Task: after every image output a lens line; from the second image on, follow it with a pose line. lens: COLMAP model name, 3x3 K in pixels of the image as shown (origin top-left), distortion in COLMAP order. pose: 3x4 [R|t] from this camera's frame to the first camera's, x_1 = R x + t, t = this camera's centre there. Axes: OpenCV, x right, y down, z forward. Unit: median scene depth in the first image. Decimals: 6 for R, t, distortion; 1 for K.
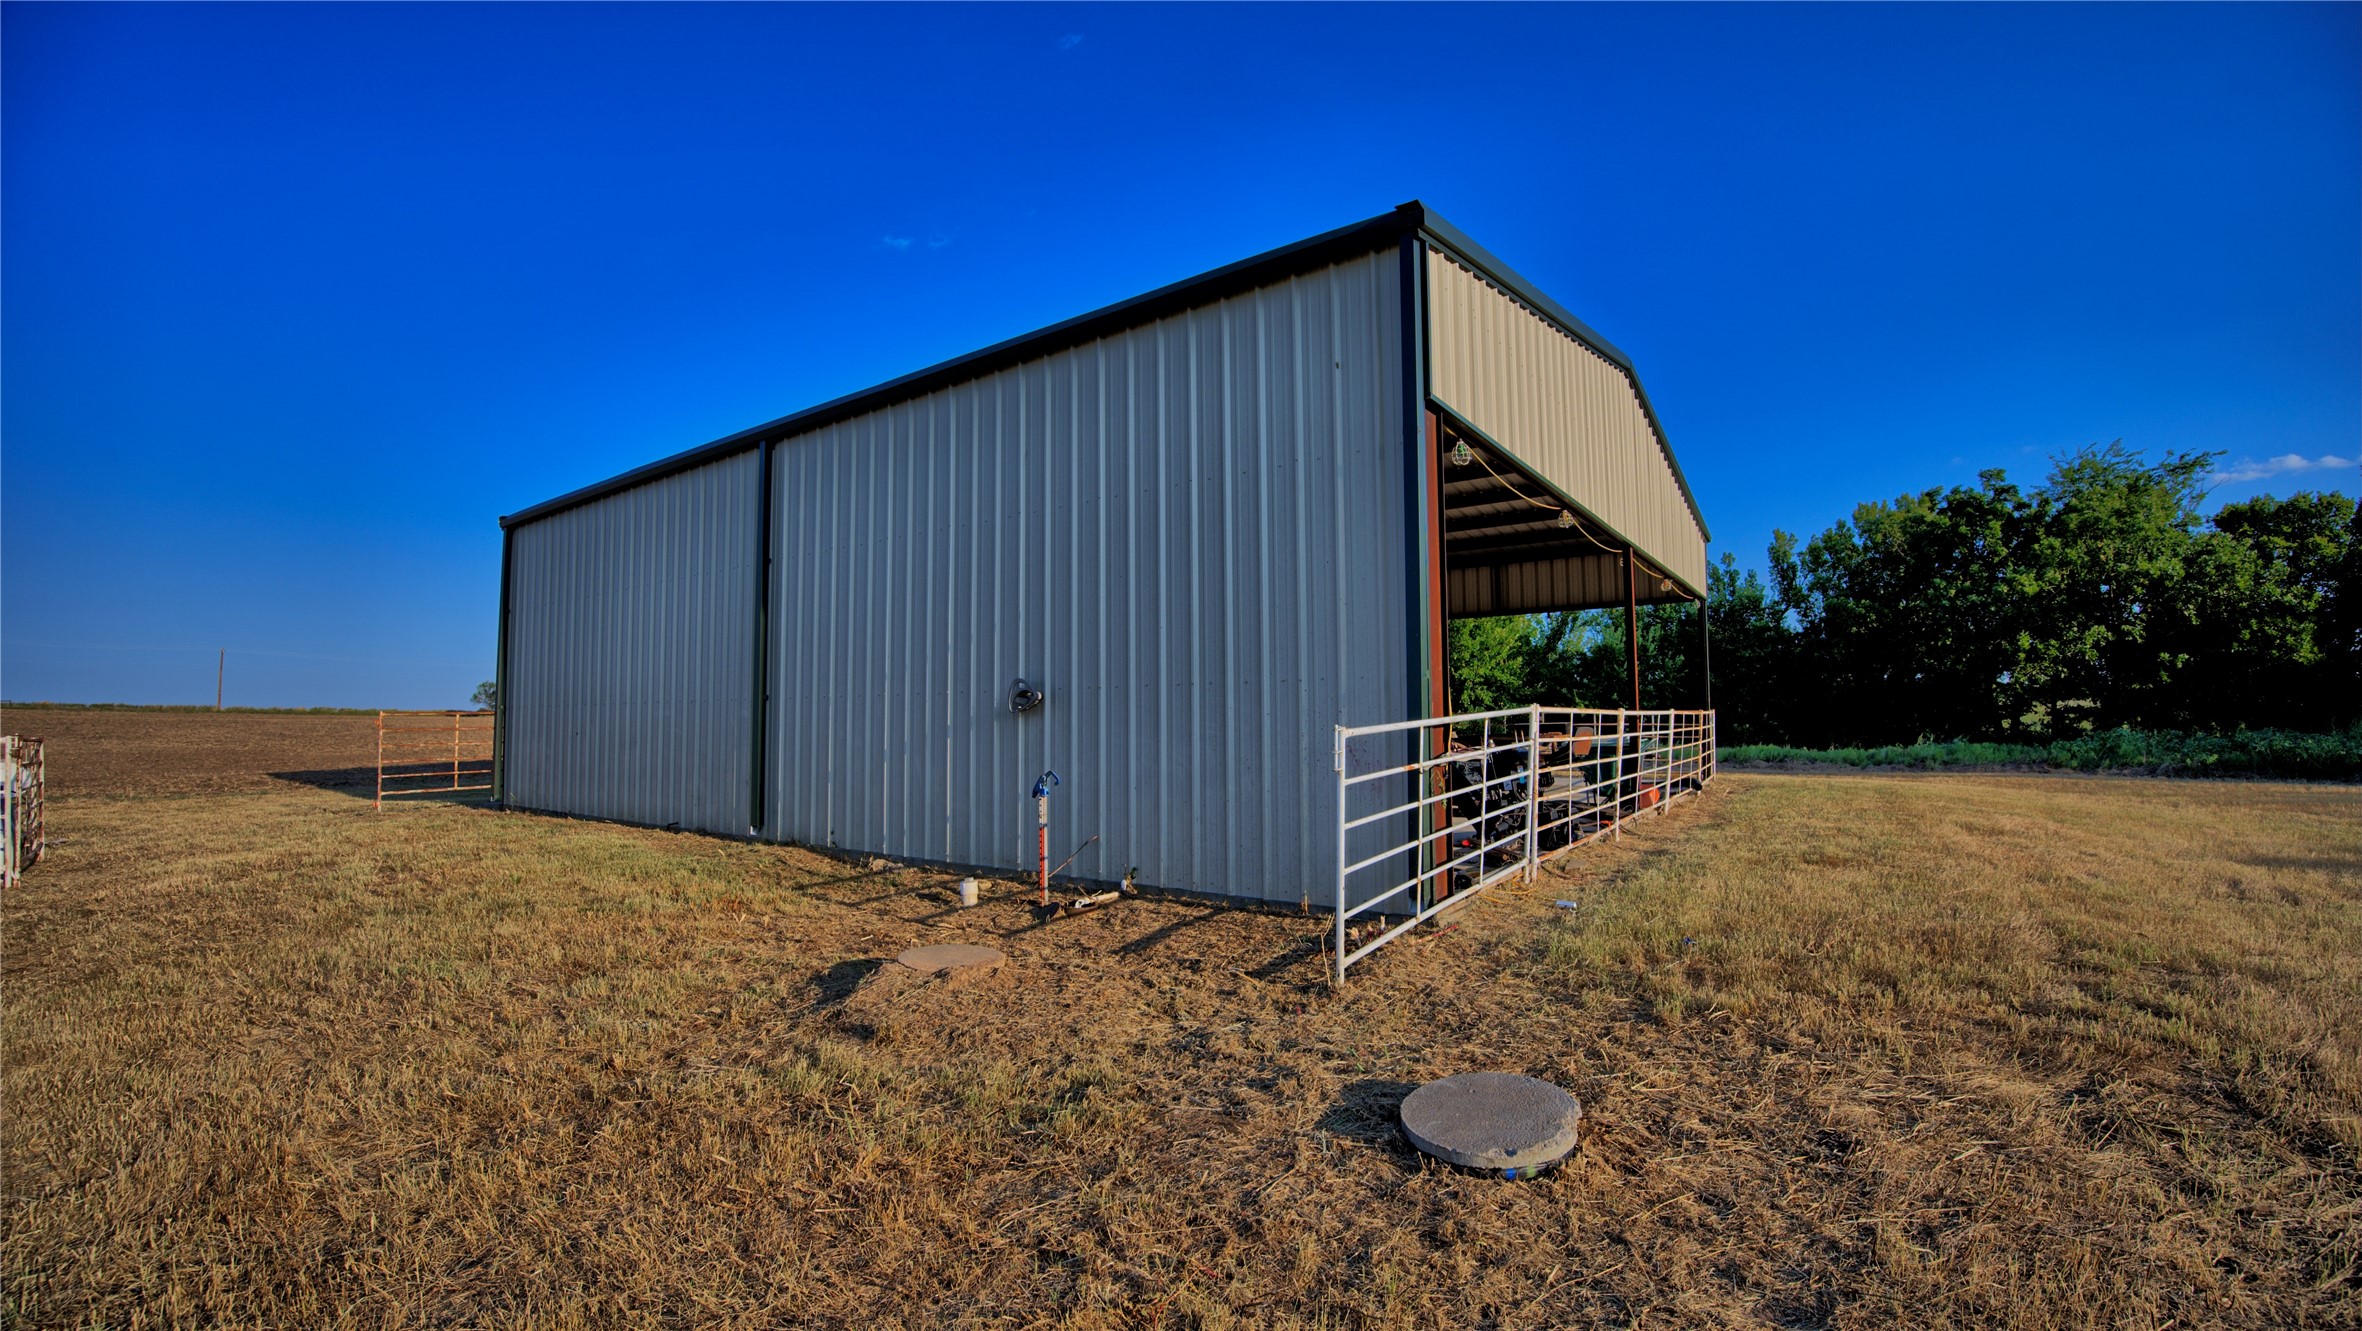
lens RADIAL K [[950.5, 0, 1189.7], [0, 950.5, 659.8], [0, 0, 1]] dist [-0.041737, -0.001019]
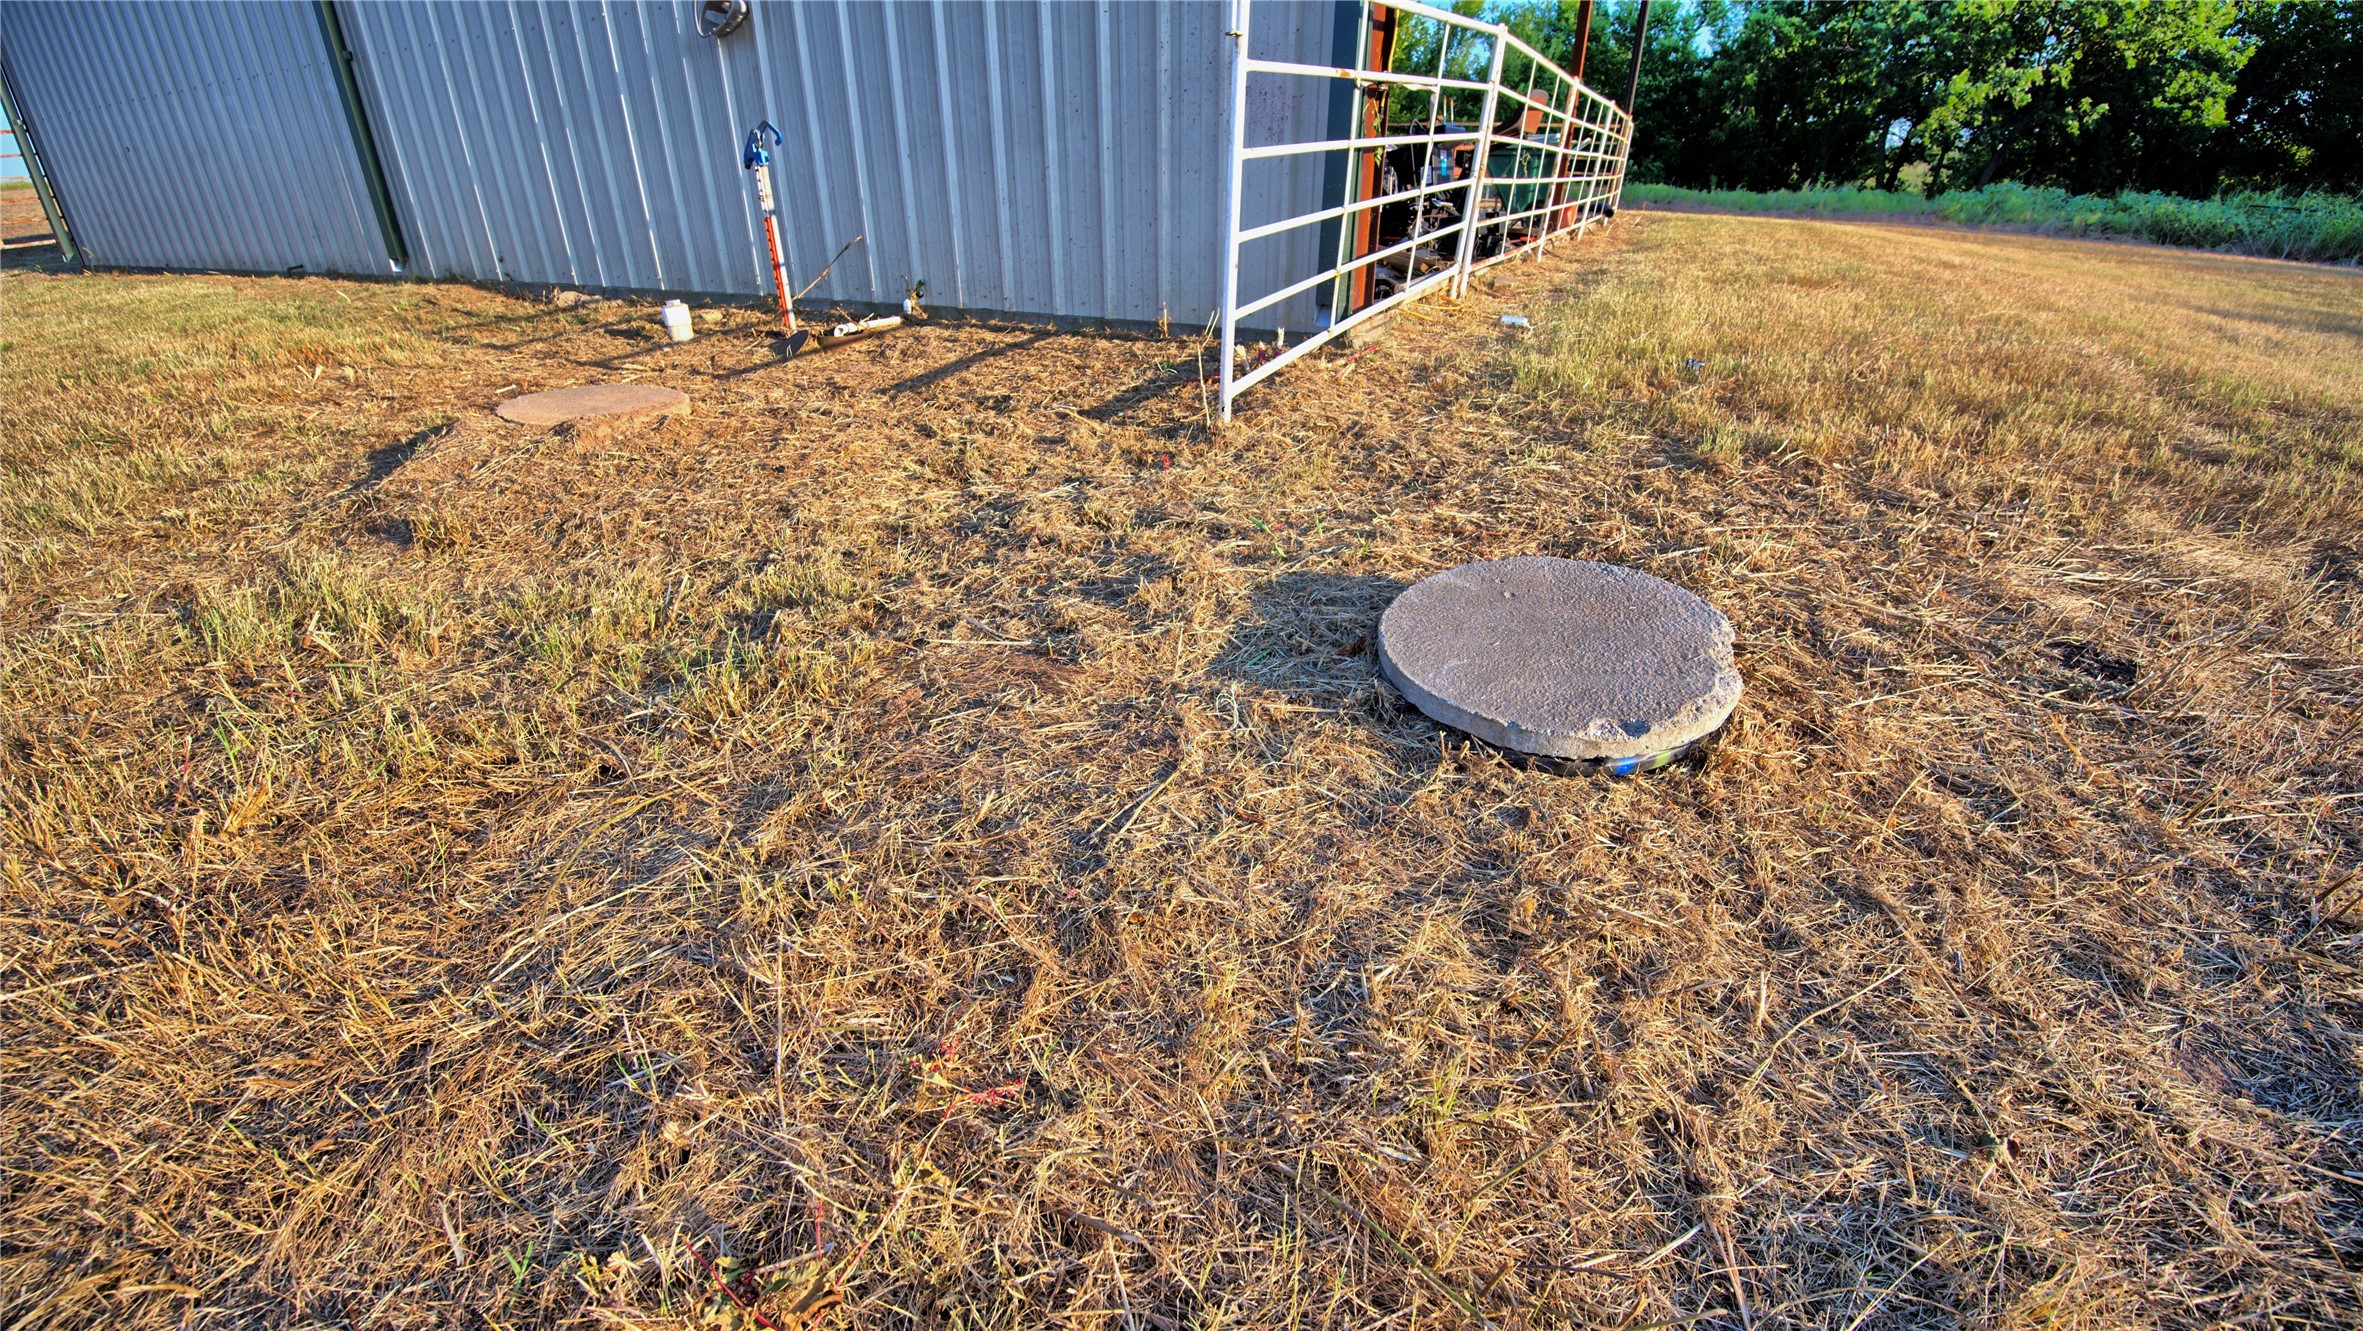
lens RADIAL K [[950.9, 0, 1190.2], [0, 950.9, 659.8], [0, 0, 1]] dist [-0.041737, -0.001019]
pose [[0.987213, -0.062816, 0.146510, 0.031915], [-0.022585, 0.854697, 0.518635, 0.154248], [-0.157800, -0.515312, 0.842349, 0.394330]]
